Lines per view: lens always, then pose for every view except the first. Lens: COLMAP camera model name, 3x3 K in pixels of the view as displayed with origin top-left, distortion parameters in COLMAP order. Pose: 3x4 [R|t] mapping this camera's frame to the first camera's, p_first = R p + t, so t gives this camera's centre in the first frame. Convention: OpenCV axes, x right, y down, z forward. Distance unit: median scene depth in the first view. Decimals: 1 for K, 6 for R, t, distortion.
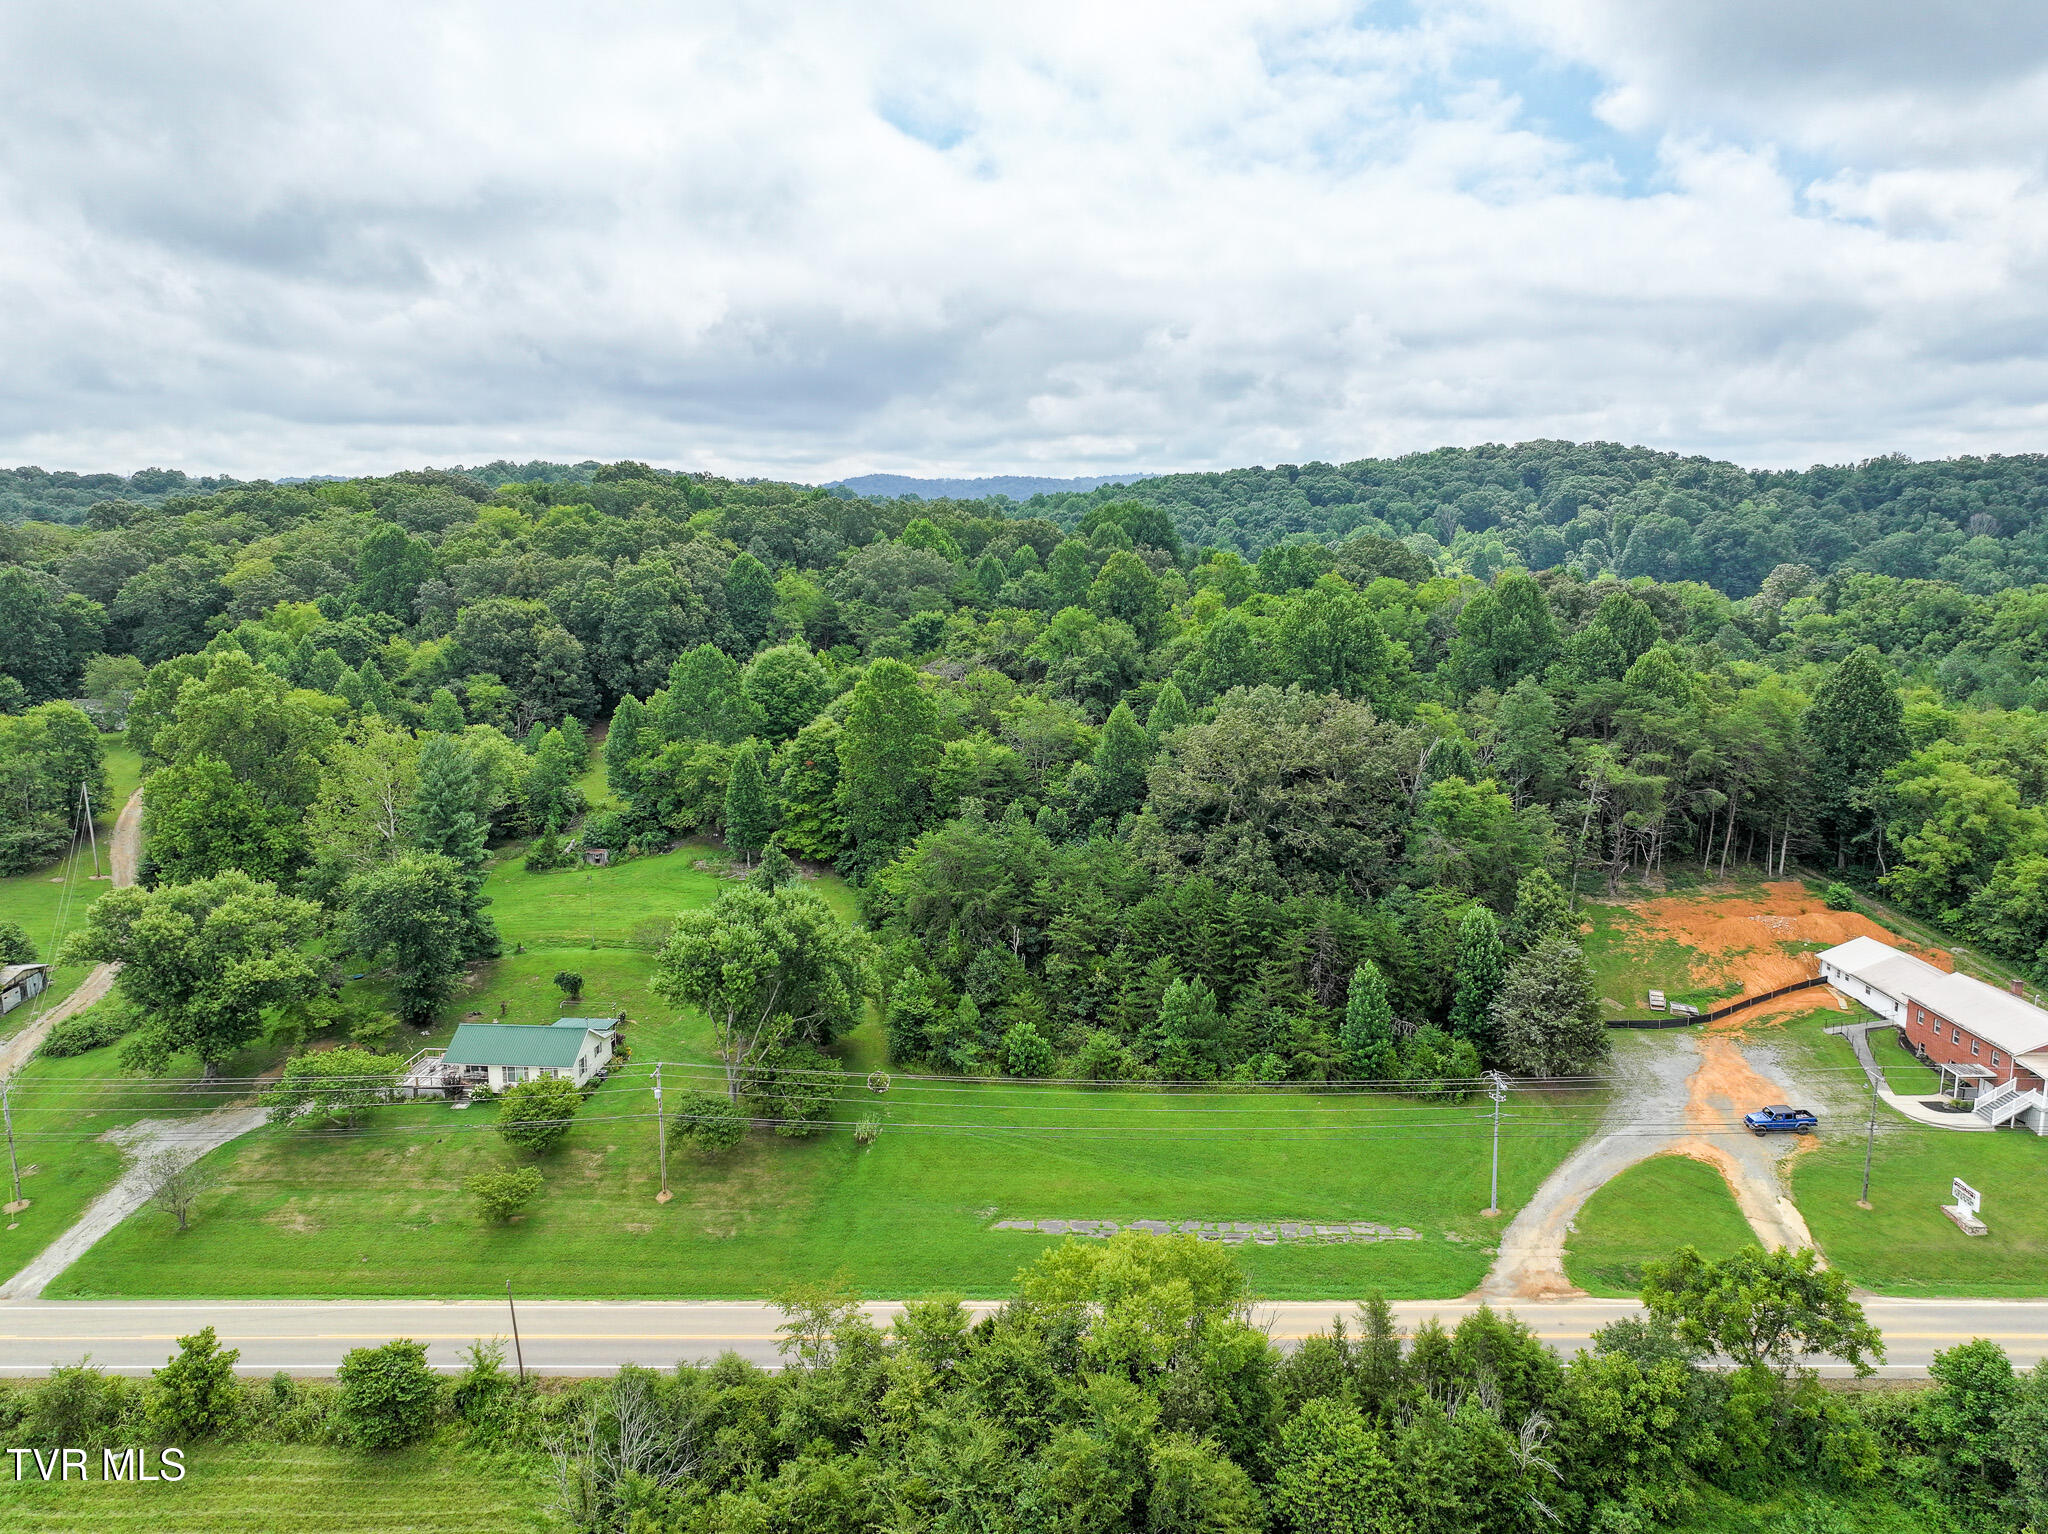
lens RADIAL K [[1436.2, 0, 1023.9], [0, 1436.2, 764.2], [0, 0, 1]] dist [-0.005467, 0.023015]
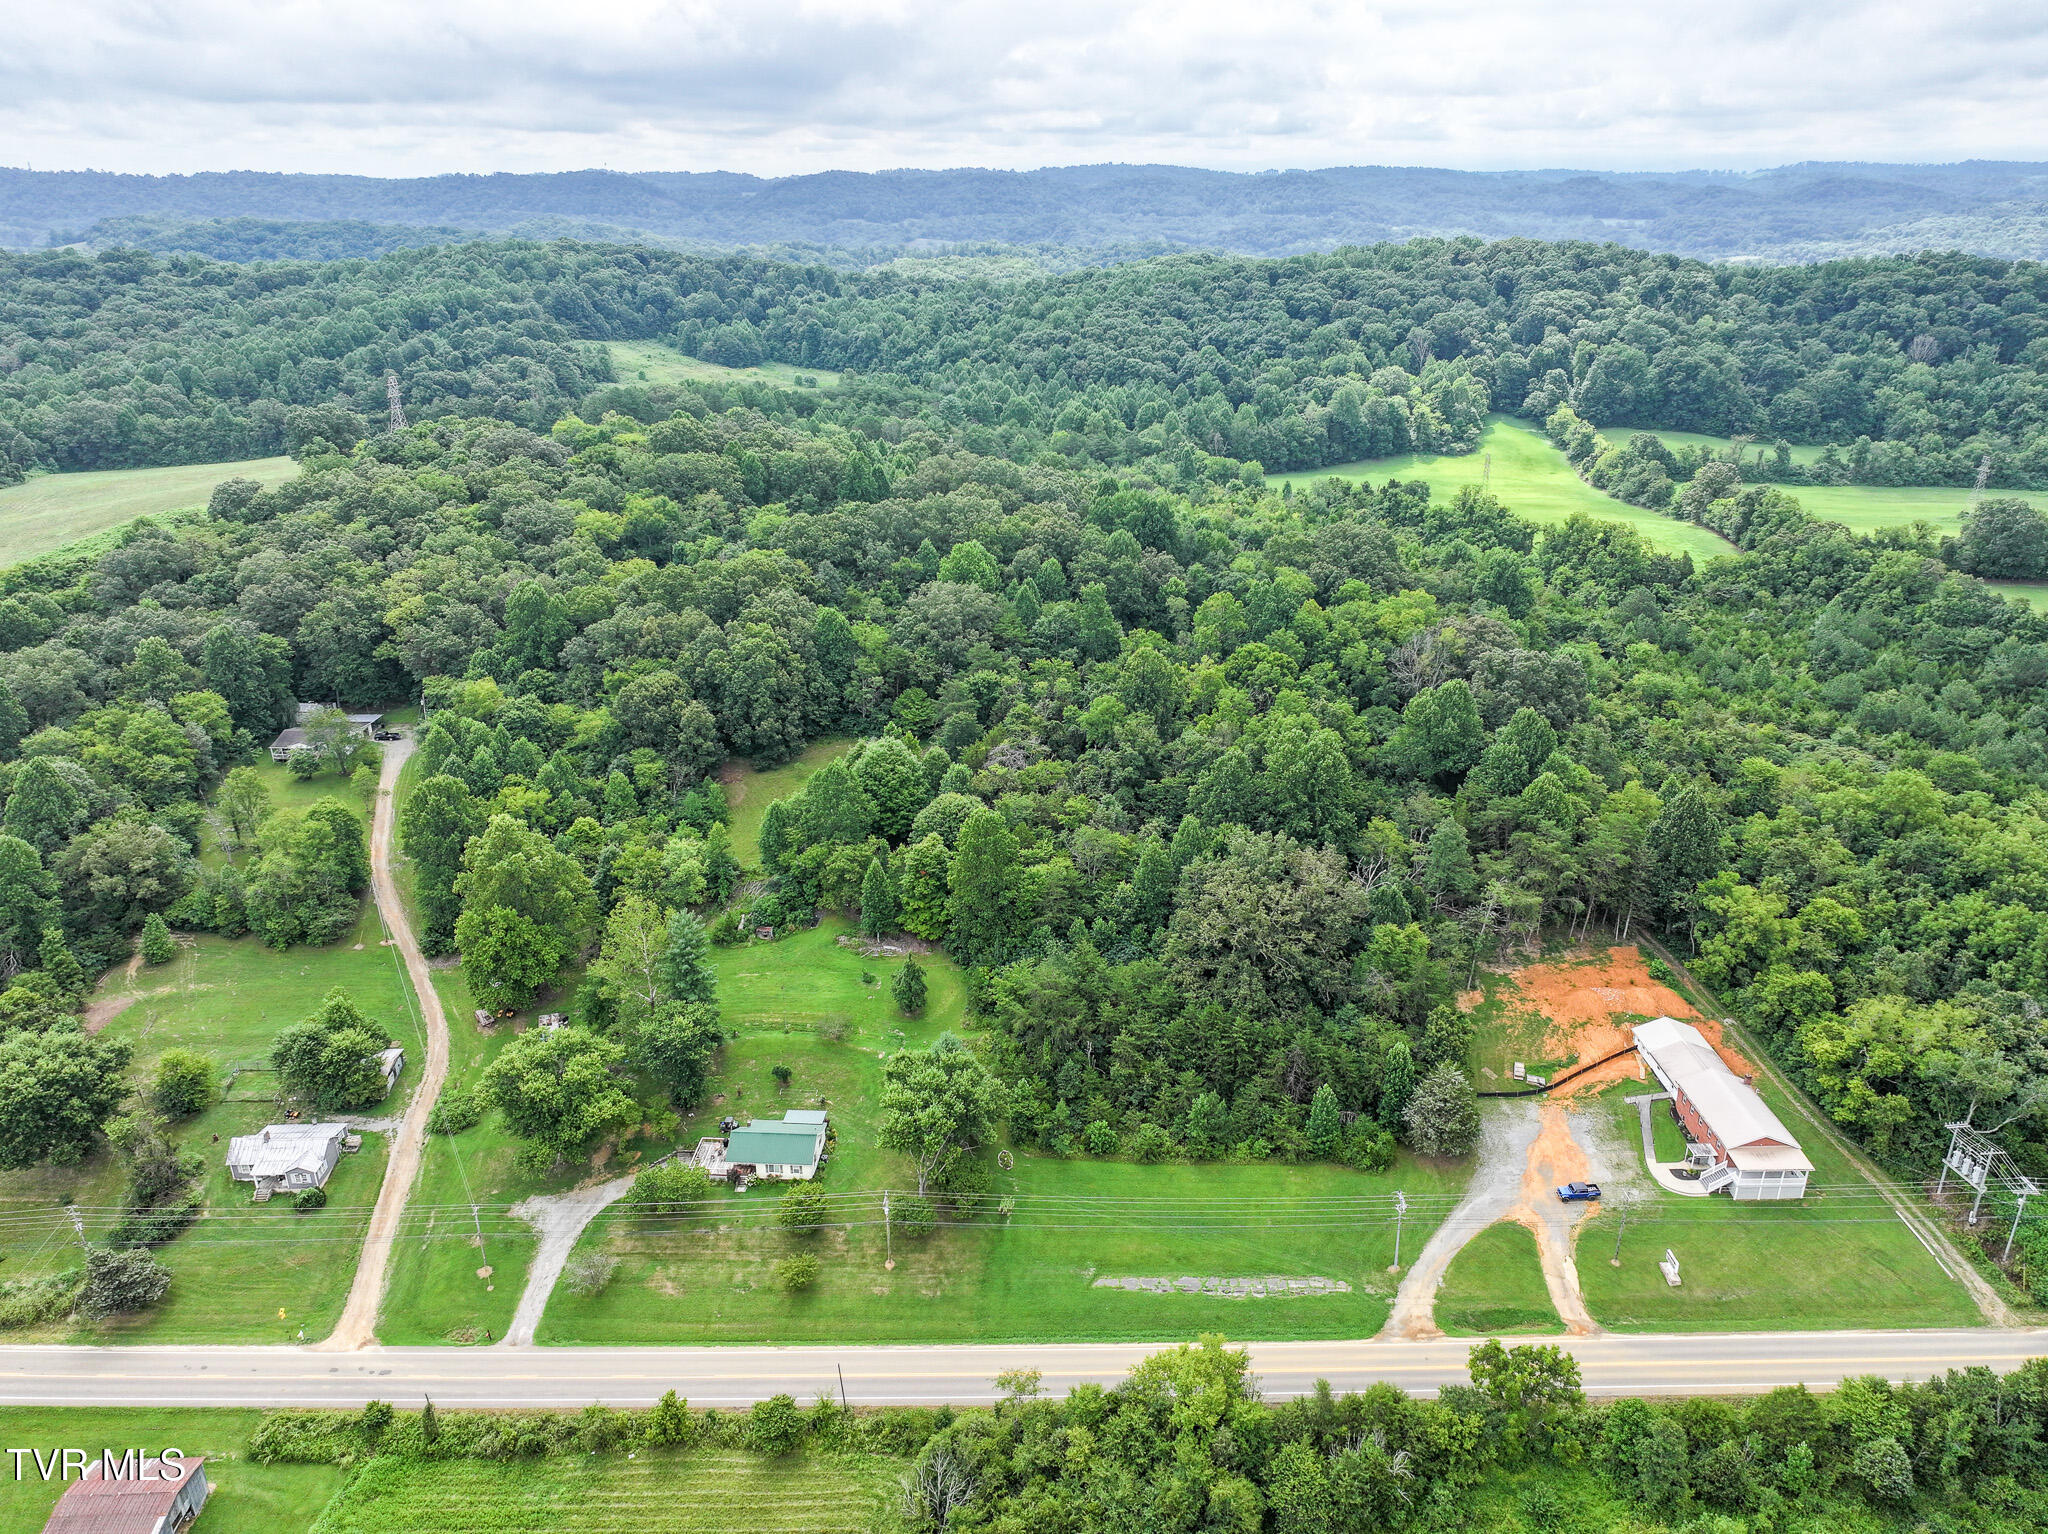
lens RADIAL K [[1436.2, 0, 1024.3], [0, 1436.2, 764.4], [0, 0, 1]] dist [-0.005467, 0.023015]
pose [[0.999631, -0.010969, 0.024848, -0.111859], [0.005500, 0.977620, 0.210307, -0.501594], [-0.026599, -0.210093, 0.977320, -0.400611]]
